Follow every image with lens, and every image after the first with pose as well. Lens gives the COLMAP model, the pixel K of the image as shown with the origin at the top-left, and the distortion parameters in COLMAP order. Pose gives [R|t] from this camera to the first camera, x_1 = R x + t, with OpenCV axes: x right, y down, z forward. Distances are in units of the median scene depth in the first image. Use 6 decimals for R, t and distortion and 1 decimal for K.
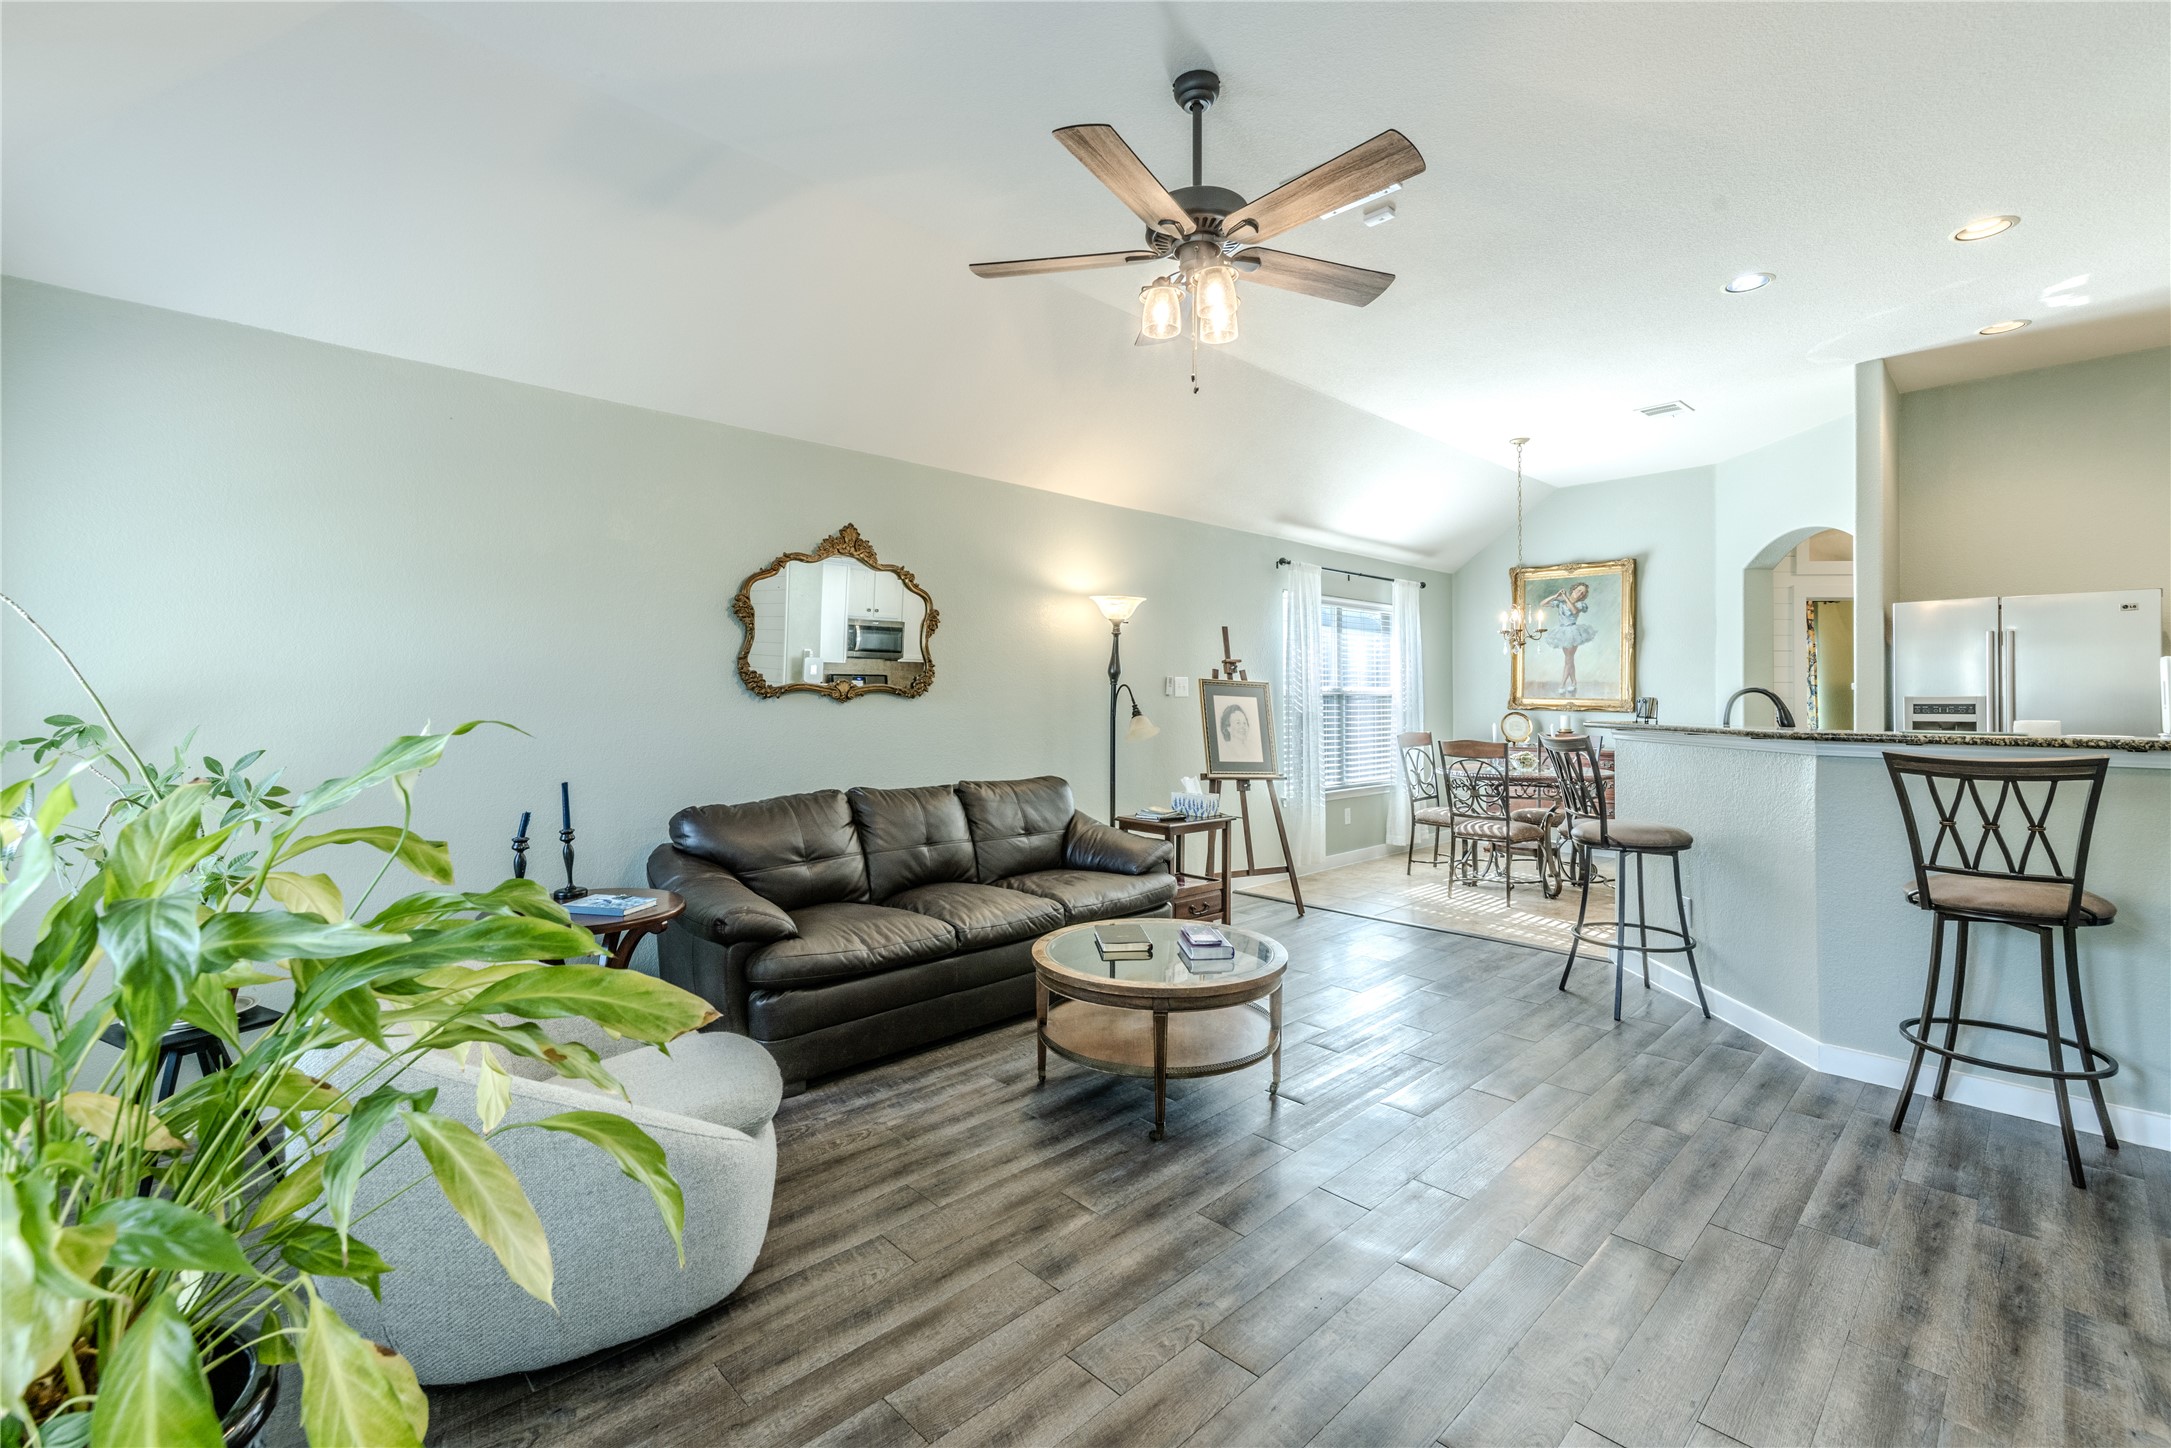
lens RADIAL K [[942.9, 0, 1083.4], [0, 942.9, 715.4], [0, 0, 1]] dist [0.000644, -0.000442]
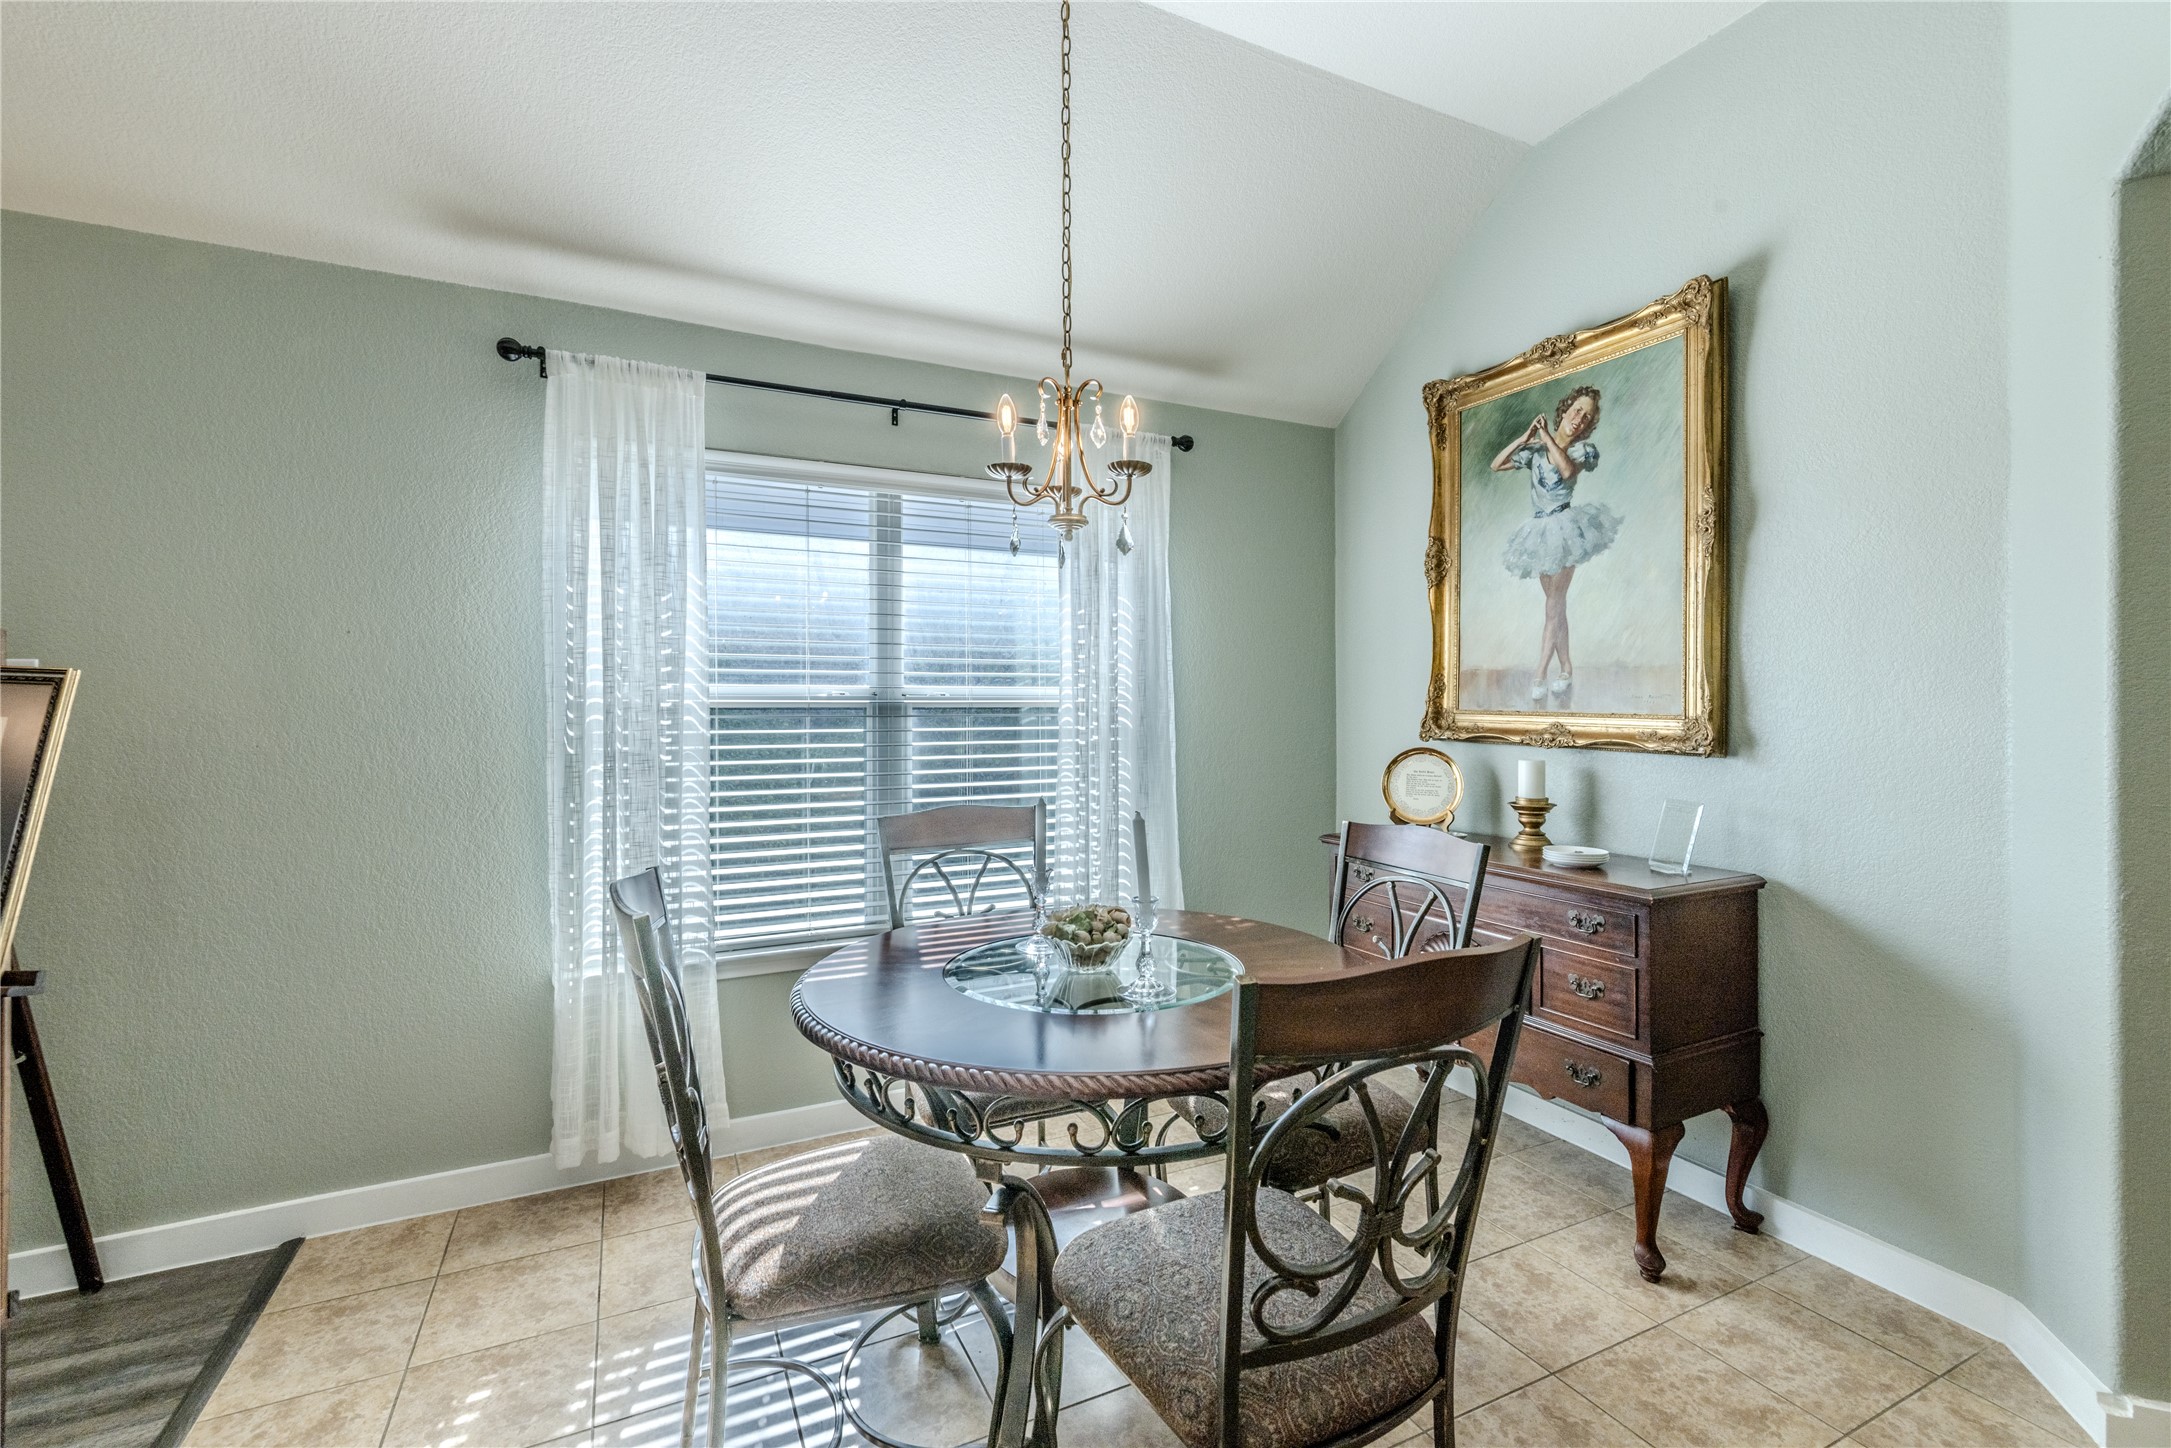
lens RADIAL K [[942.9, 0, 1091.1], [0, 942.9, 714.6], [0, 0, 1]] dist [0.000644, -0.000442]
pose [[0.957148, -0.002024, -0.289591, 0.451144], [0.000753, 0.999990, -0.004503, -0.015875], [0.289597, 0.004092, 0.957140, 0.603126]]
